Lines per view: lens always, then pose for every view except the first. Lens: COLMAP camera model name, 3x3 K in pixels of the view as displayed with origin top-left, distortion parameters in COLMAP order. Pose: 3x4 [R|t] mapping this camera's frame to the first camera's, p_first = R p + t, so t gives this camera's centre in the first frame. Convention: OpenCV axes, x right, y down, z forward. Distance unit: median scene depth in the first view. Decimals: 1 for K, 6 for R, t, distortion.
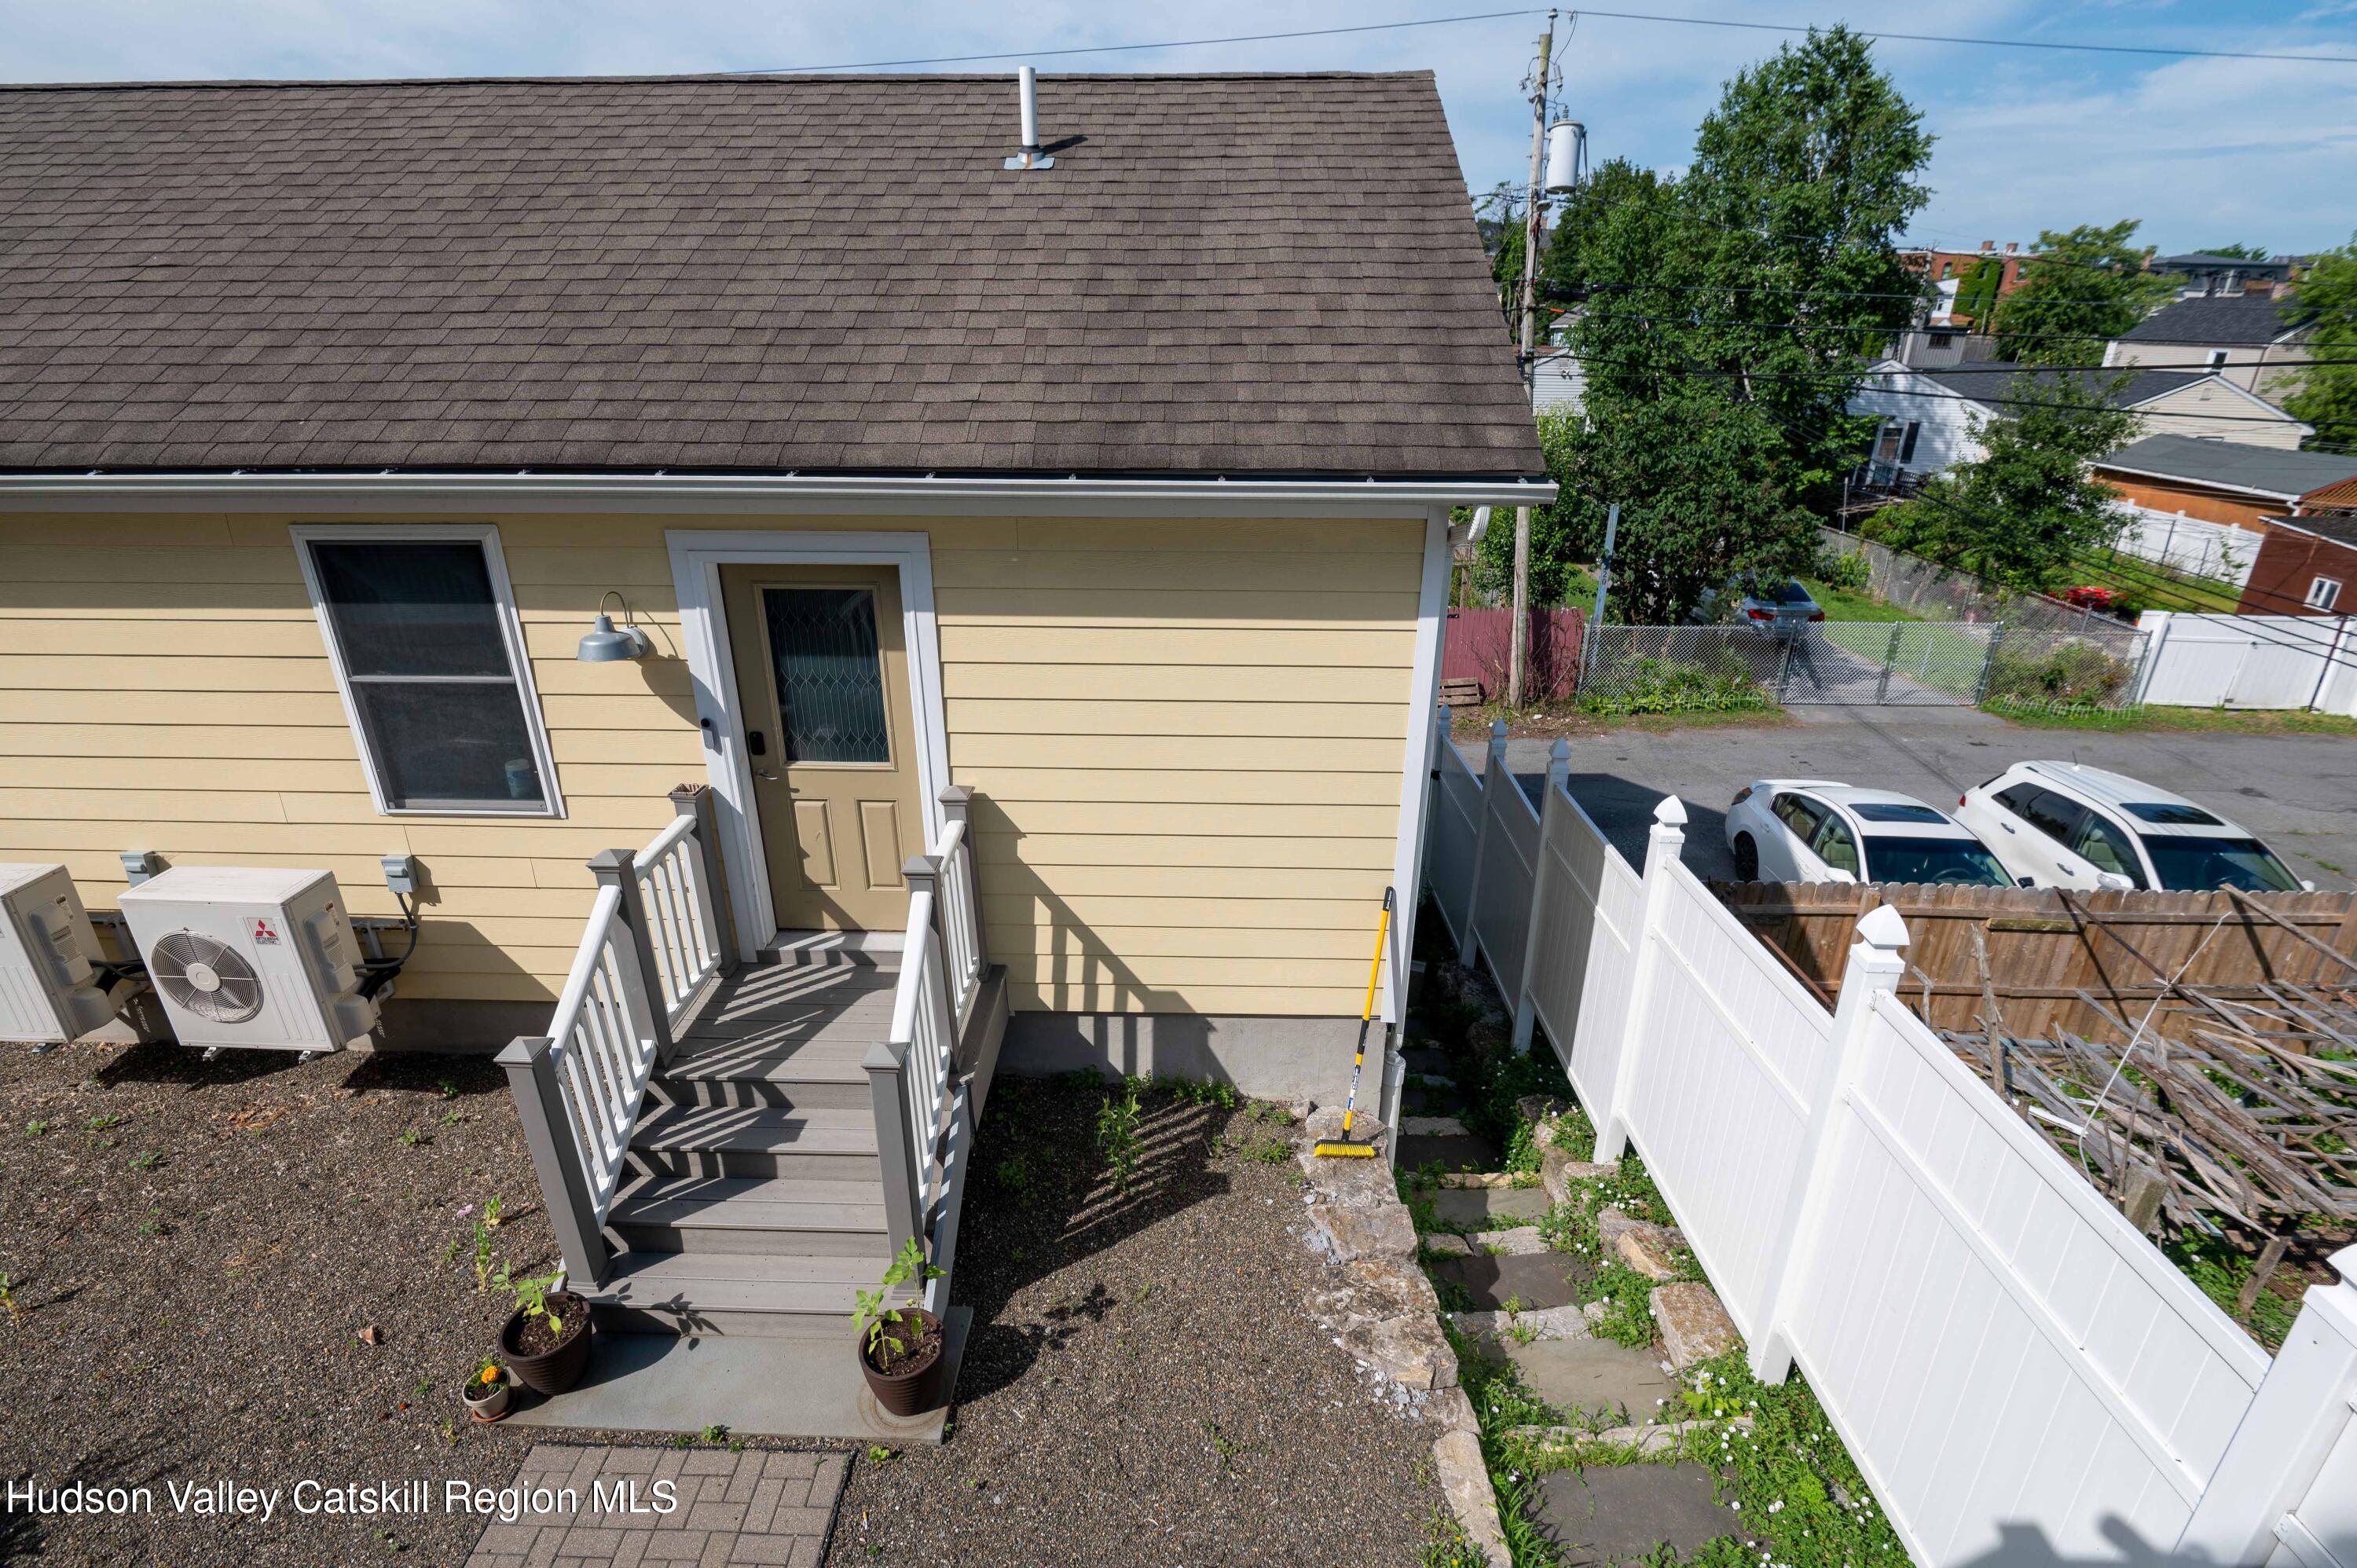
lens RADIAL K [[1098.8, 0, 1155.8], [0, 1098.8, 783.0], [0, 0, 1]] dist [-0.006308, -0.006211]
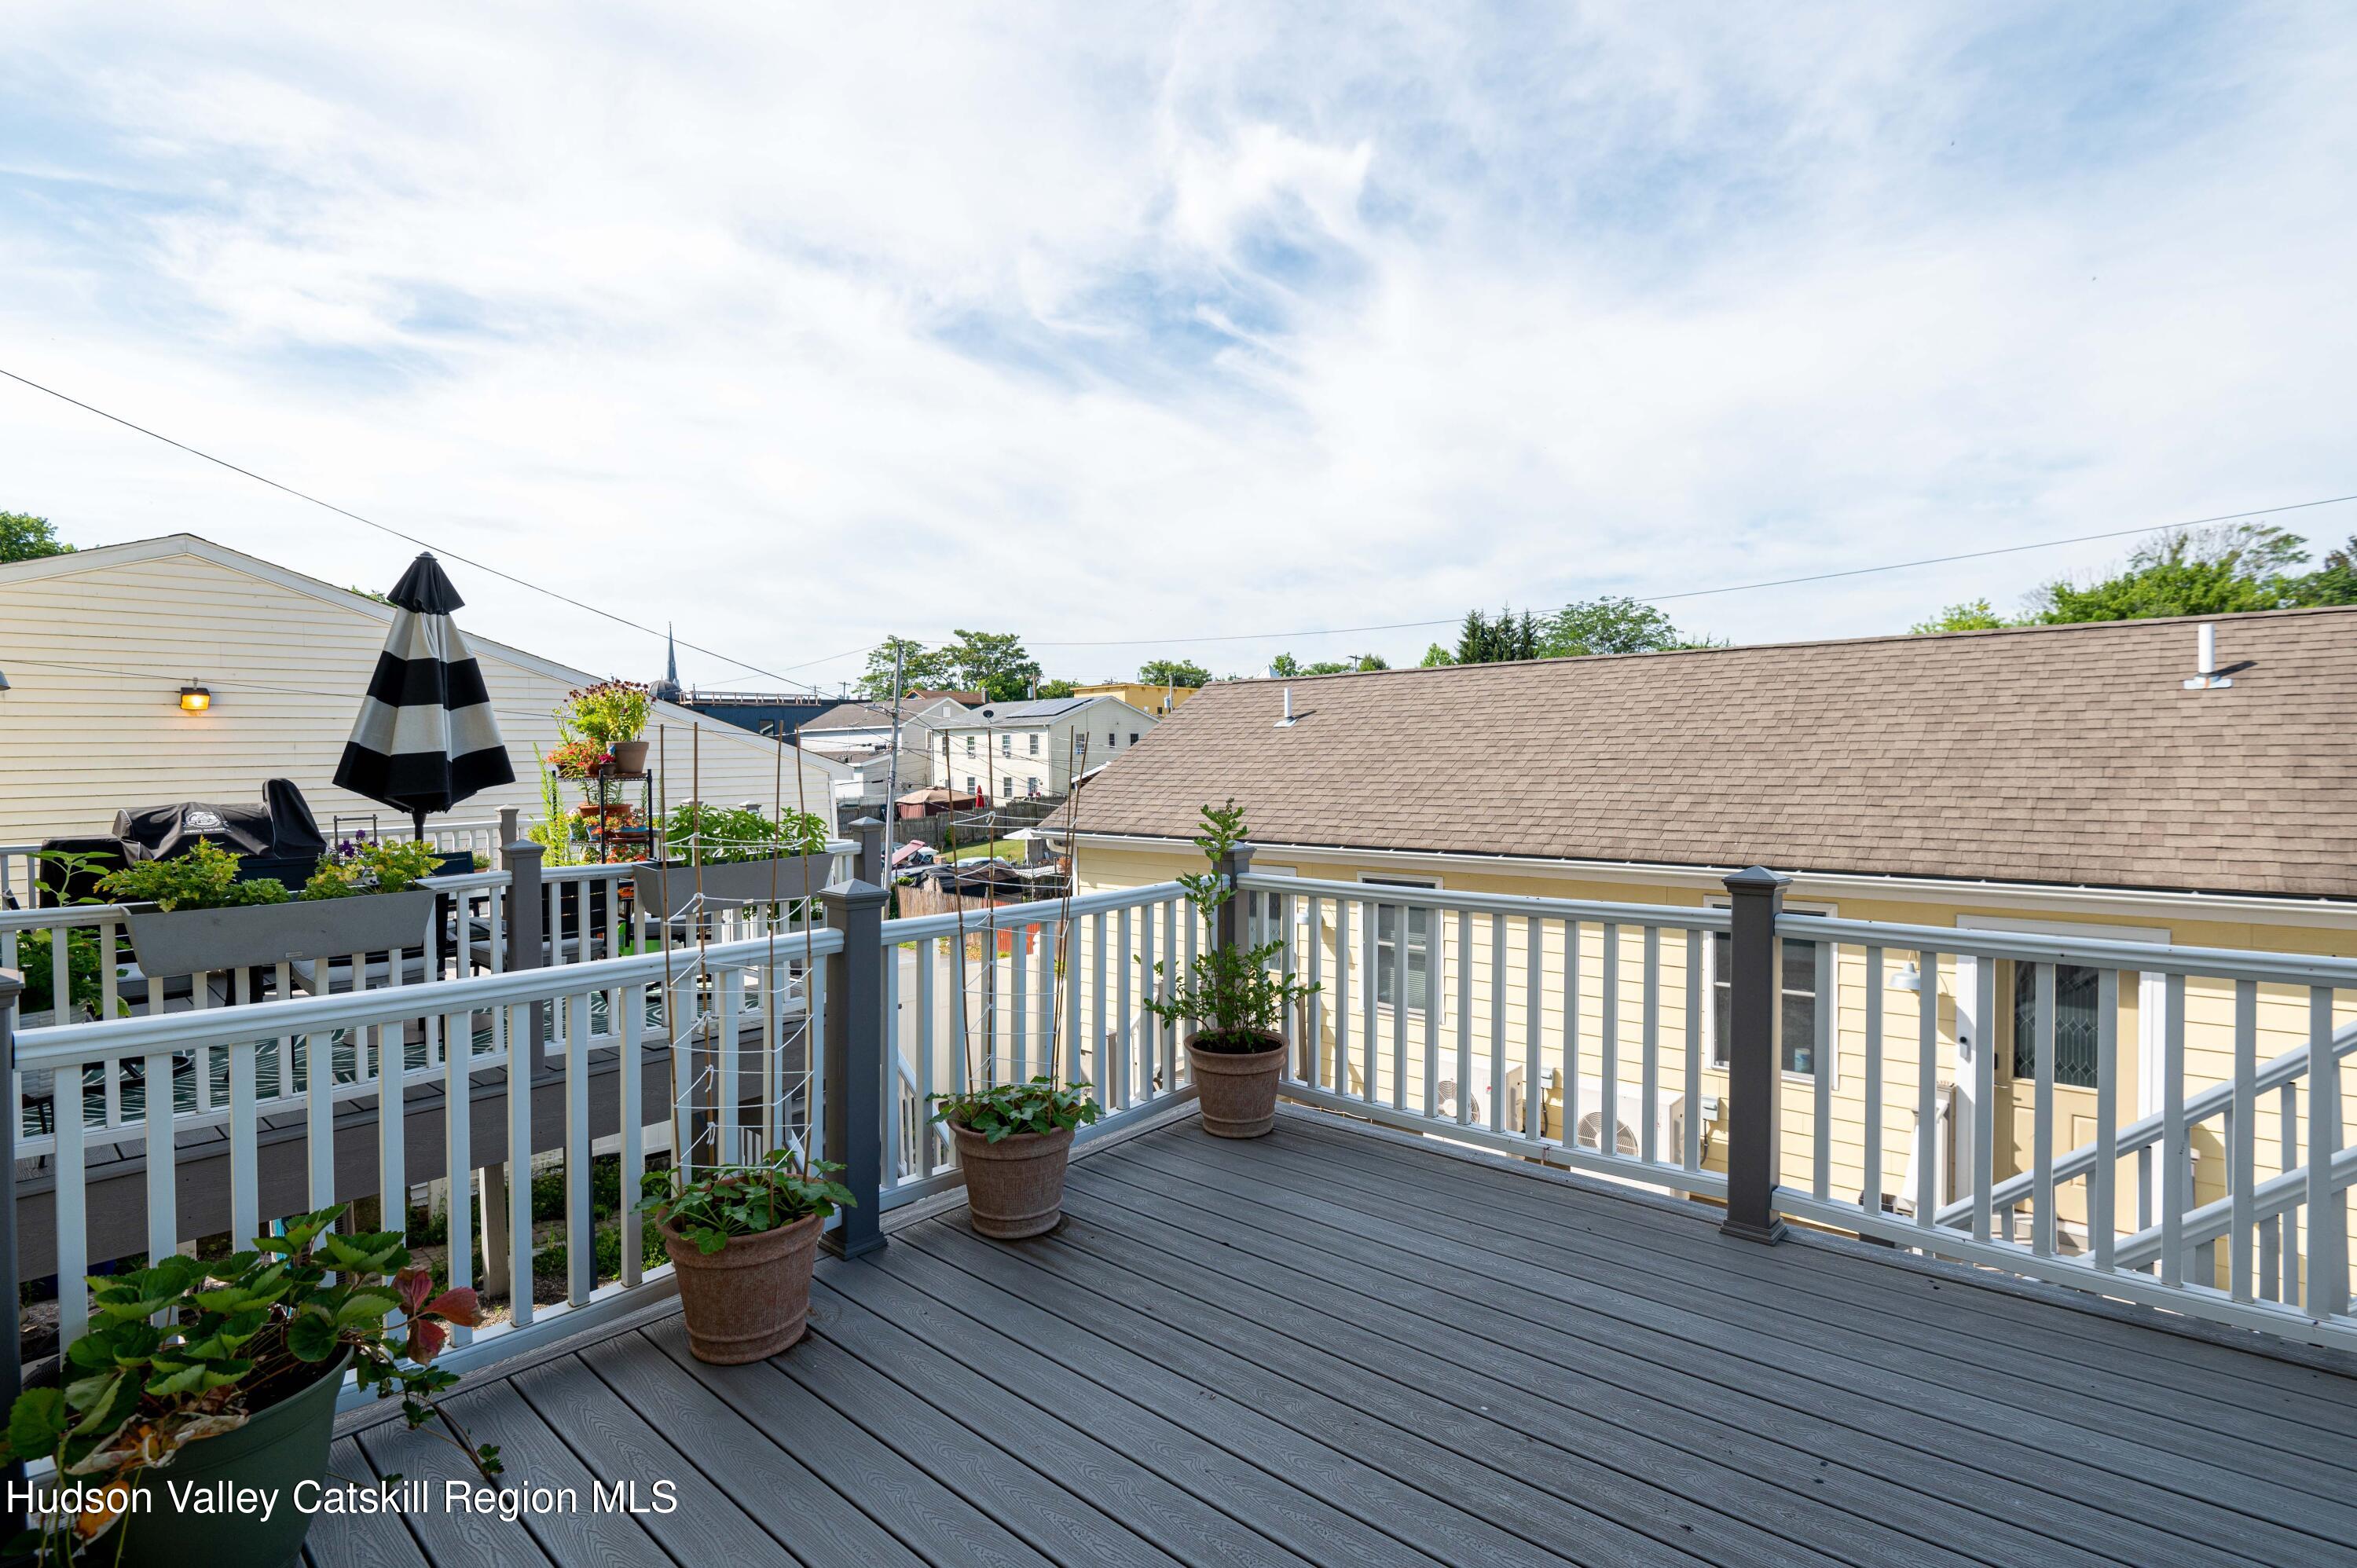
lens RADIAL K [[1098.8, 0, 1138.7], [0, 1098.8, 775.8], [0, 0, 1]] dist [-0.006308, -0.006211]
pose [[0.763046, 0.001211, -0.646344, -0.295223], [-0.232623, 0.933502, -0.272875, 0.275535], [0.603032, 0.358571, 0.712586, -0.877631]]
